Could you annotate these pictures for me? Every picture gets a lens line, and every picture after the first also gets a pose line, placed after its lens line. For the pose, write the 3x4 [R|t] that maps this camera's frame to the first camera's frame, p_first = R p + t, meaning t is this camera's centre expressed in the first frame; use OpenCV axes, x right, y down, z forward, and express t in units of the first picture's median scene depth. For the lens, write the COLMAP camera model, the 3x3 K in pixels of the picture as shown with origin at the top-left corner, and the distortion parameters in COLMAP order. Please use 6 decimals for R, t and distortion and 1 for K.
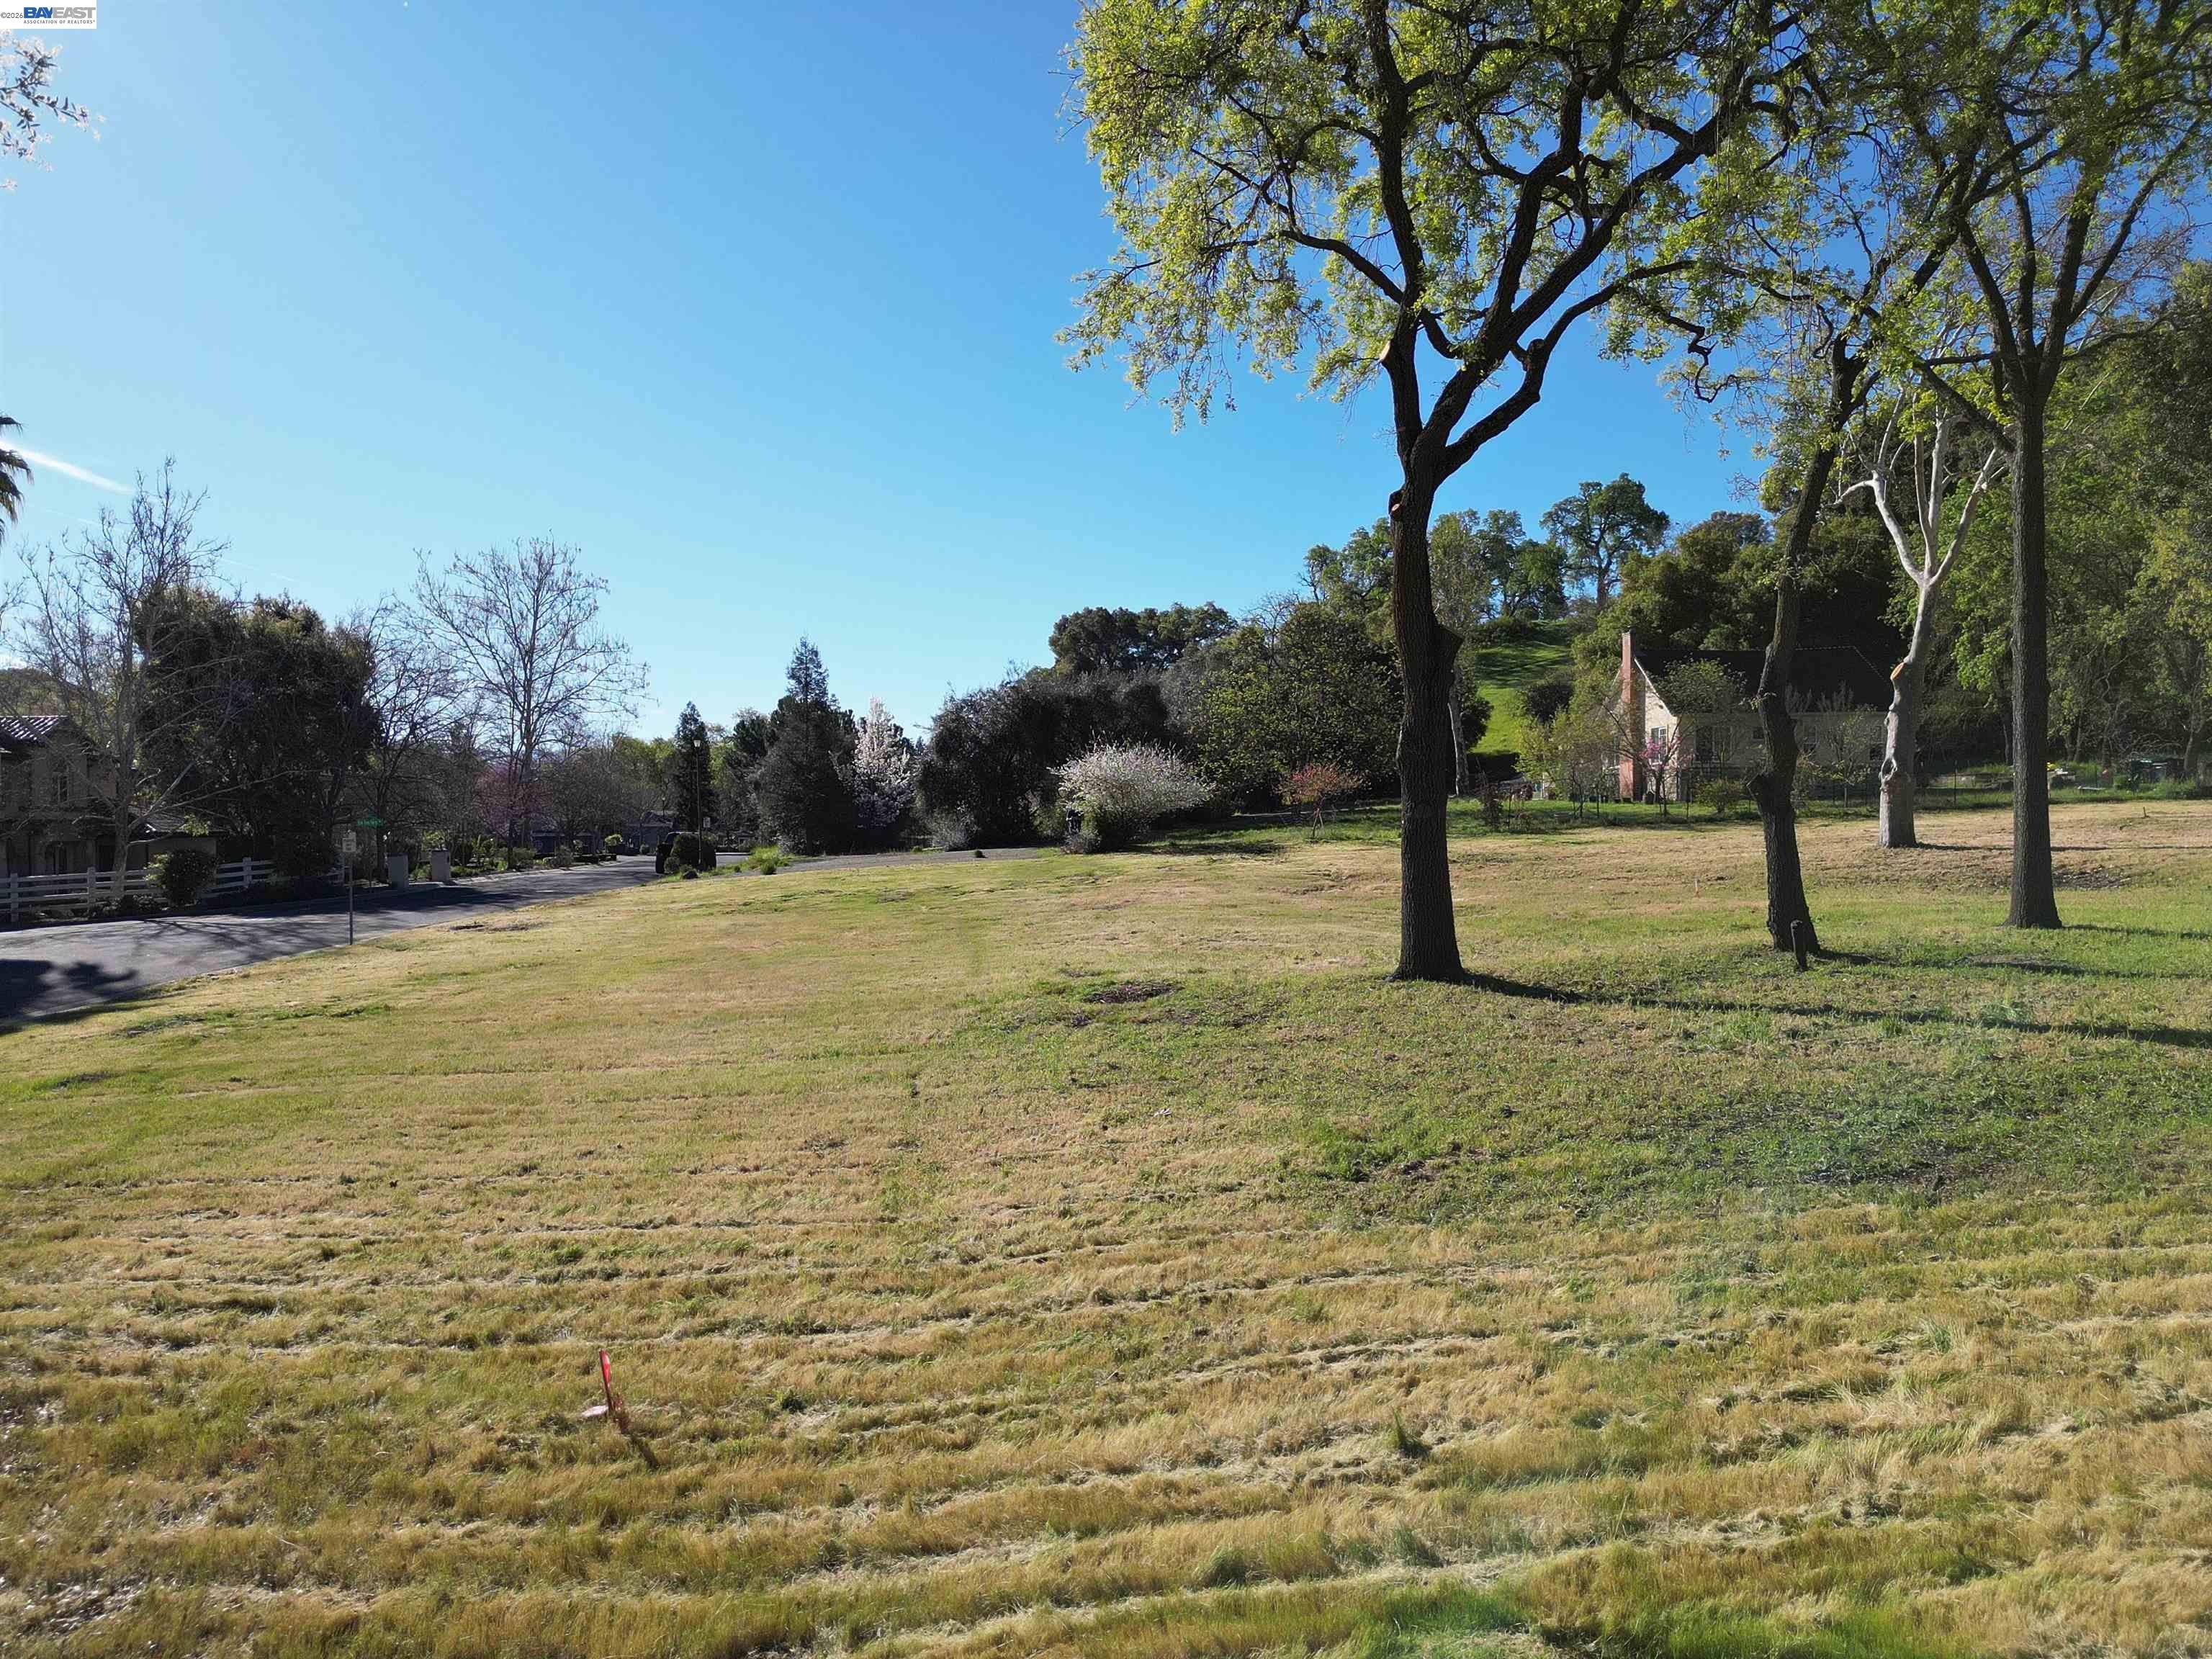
lens RADIAL K [[1553.6, 0, 1098.6], [0, 1553.6, 826.4], [0, 0, 1]] dist [0.069952, -0.058547]
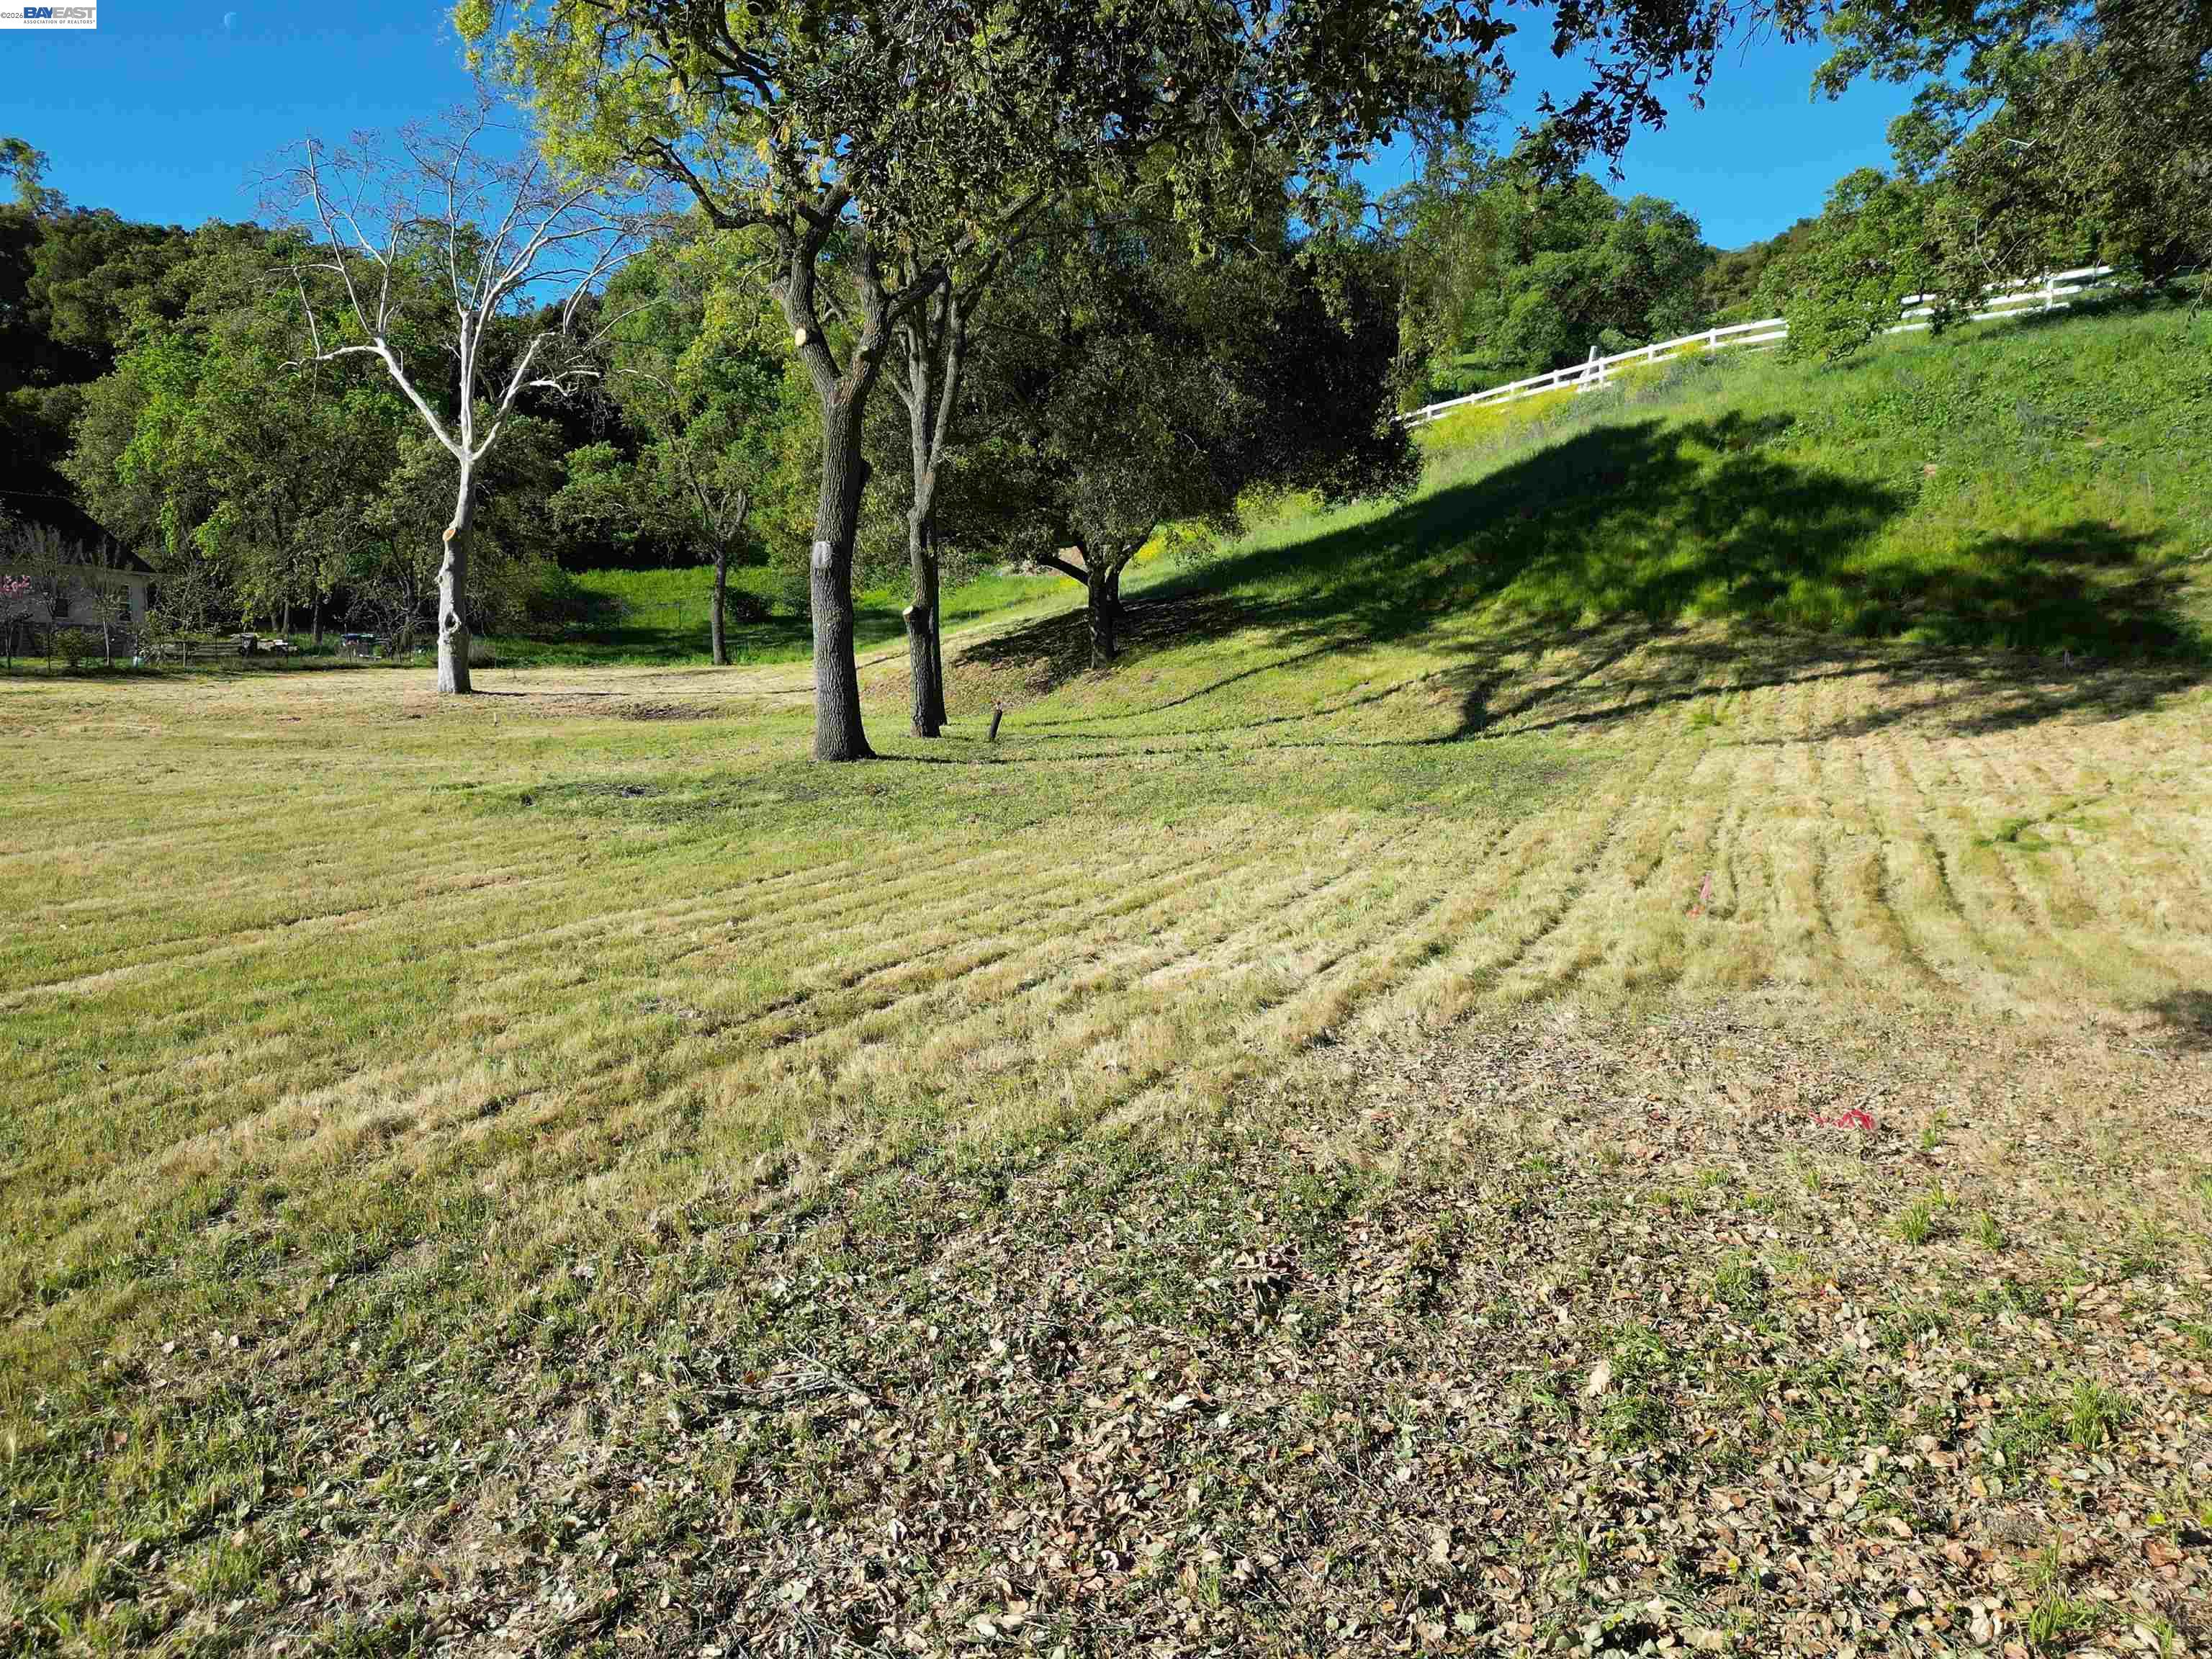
lens RADIAL K [[1553.6, 0, 1100.9], [0, 1553.6, 826.1], [0, 0, 1]] dist [0.069952, -0.058547]
pose [[0.316537, -0.063423, 0.946457, -1.078579], [0.001985, 0.997804, 0.066200, 0.089543], [-0.948578, -0.019076, 0.315968, 0.586448]]
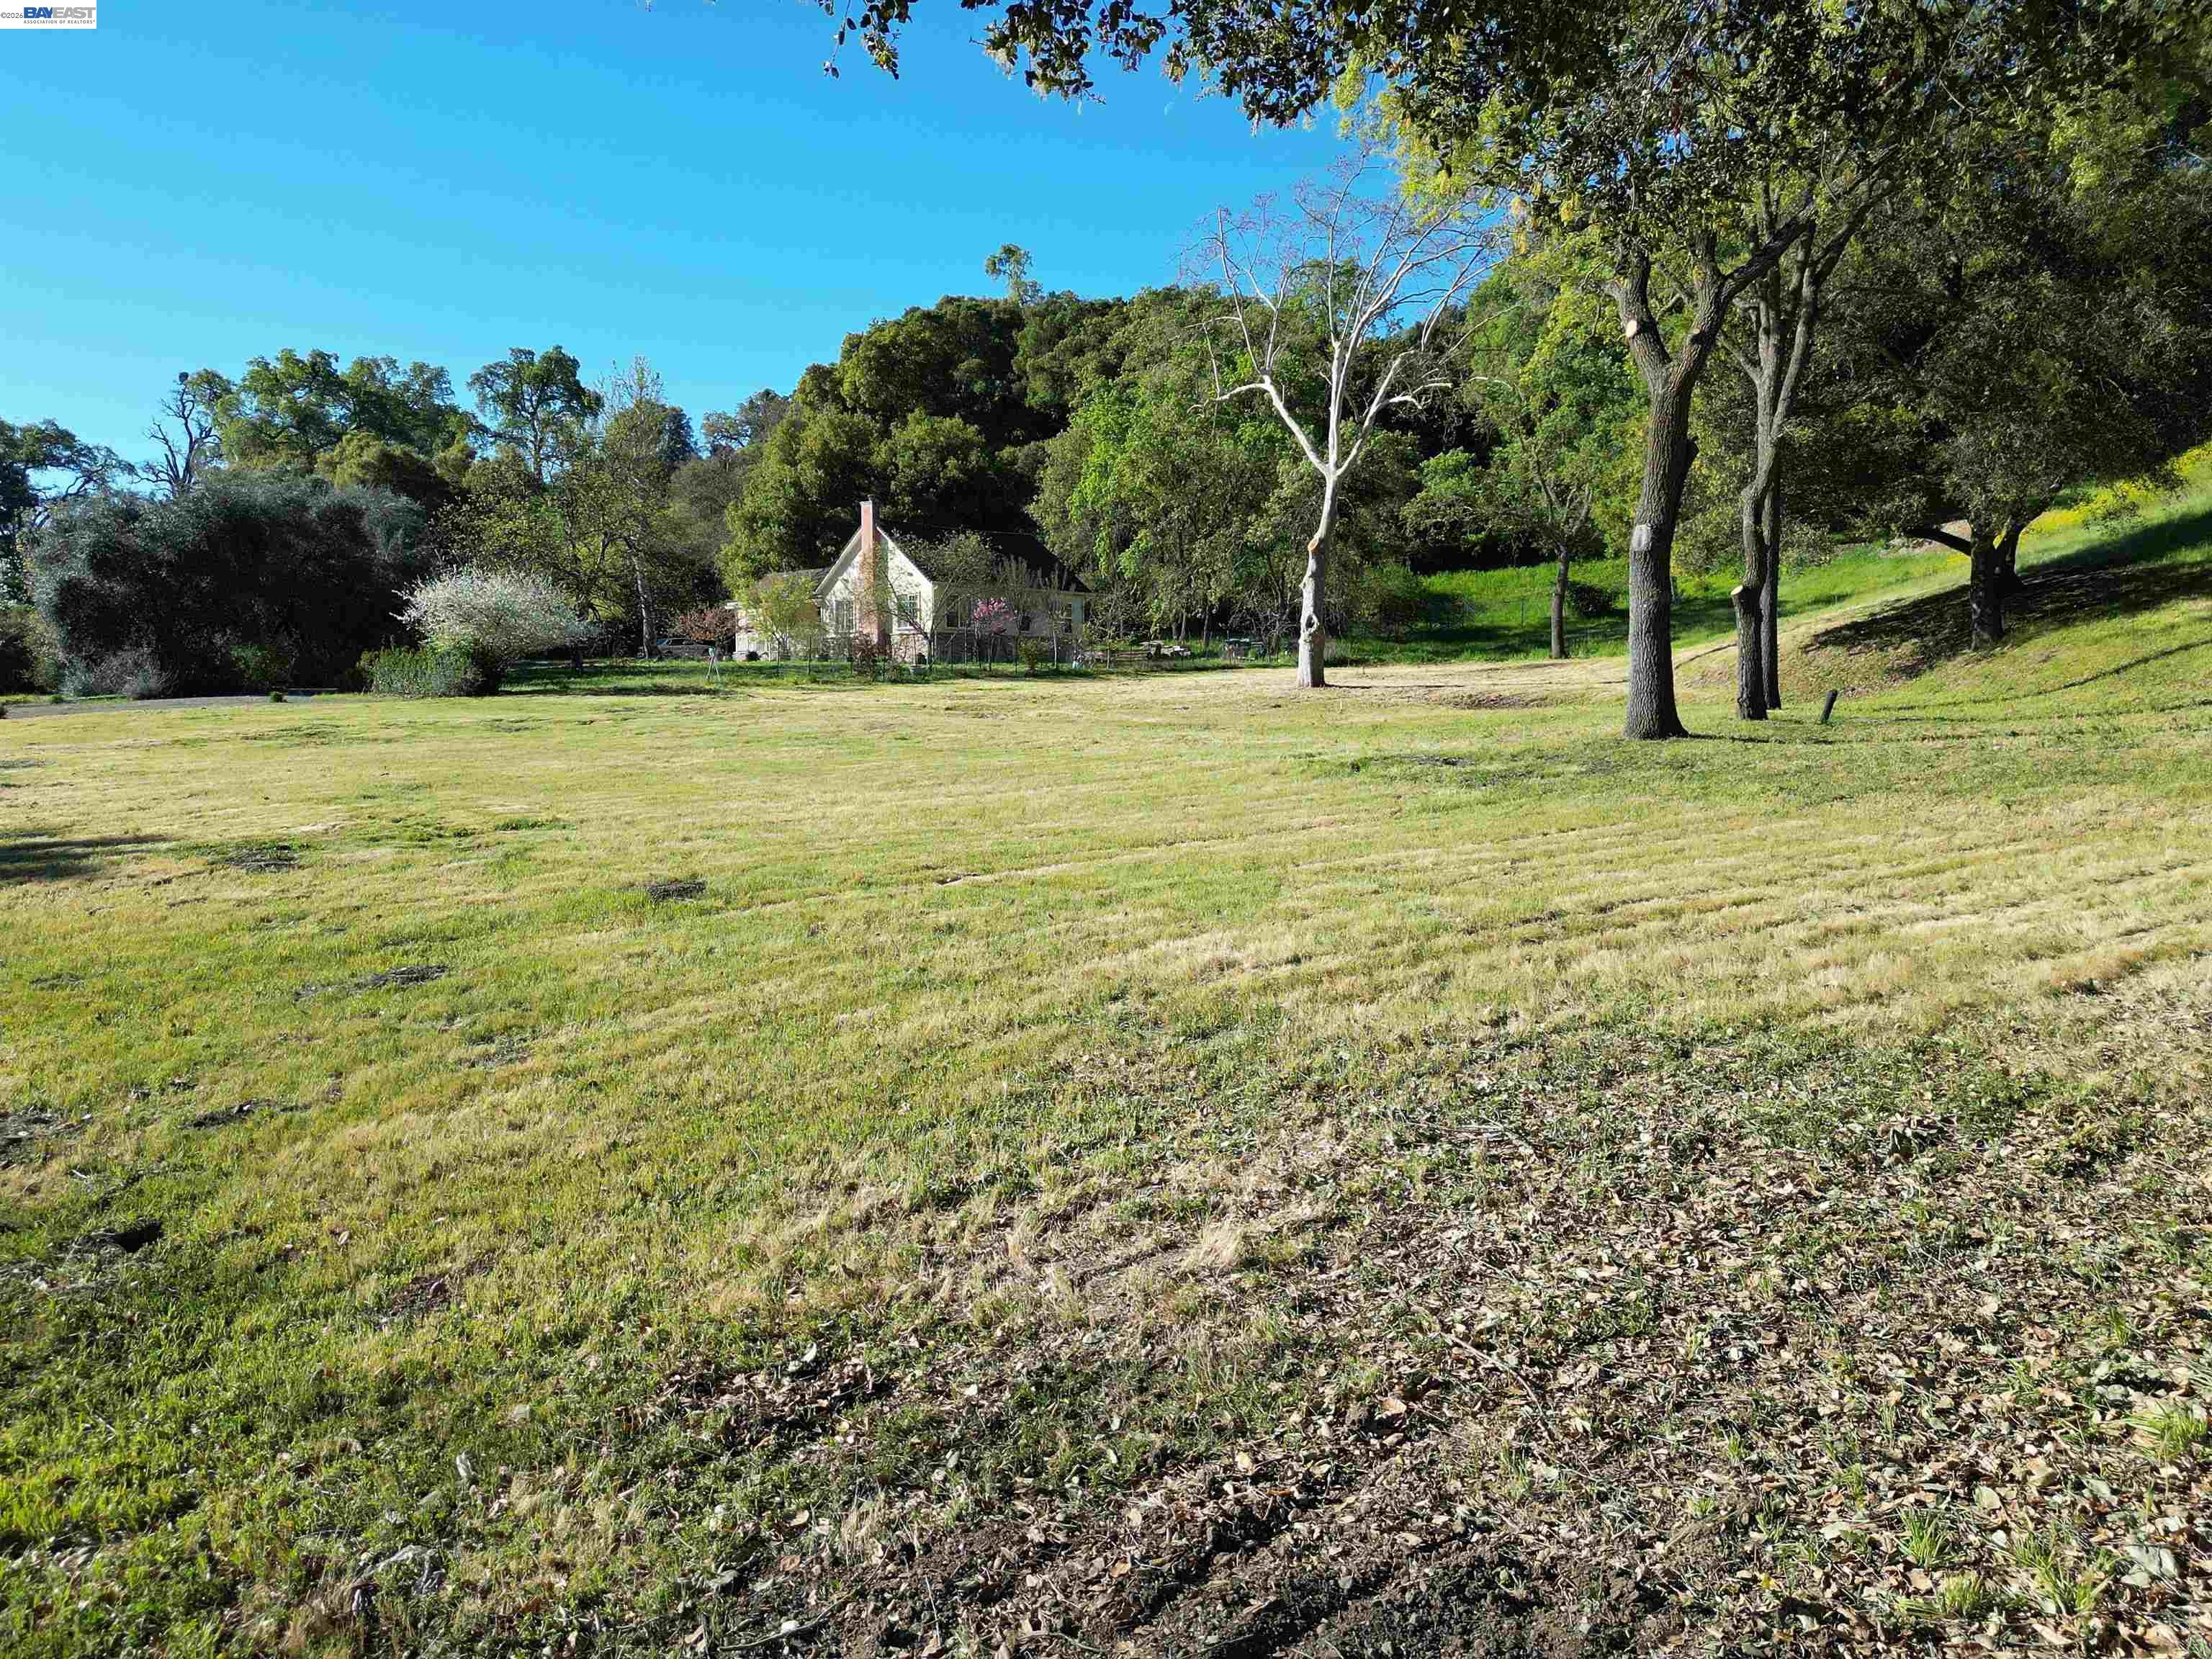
lens RADIAL K [[1553.6, 0, 1101.2], [0, 1553.6, 828.1], [0, 0, 1]] dist [0.069952, -0.058547]
pose [[0.750853, -0.041251, 0.659180, -1.159282], [-0.004509, 0.997704, 0.067572, 0.111614], [-0.660454, -0.053709, 0.748943, 0.497016]]
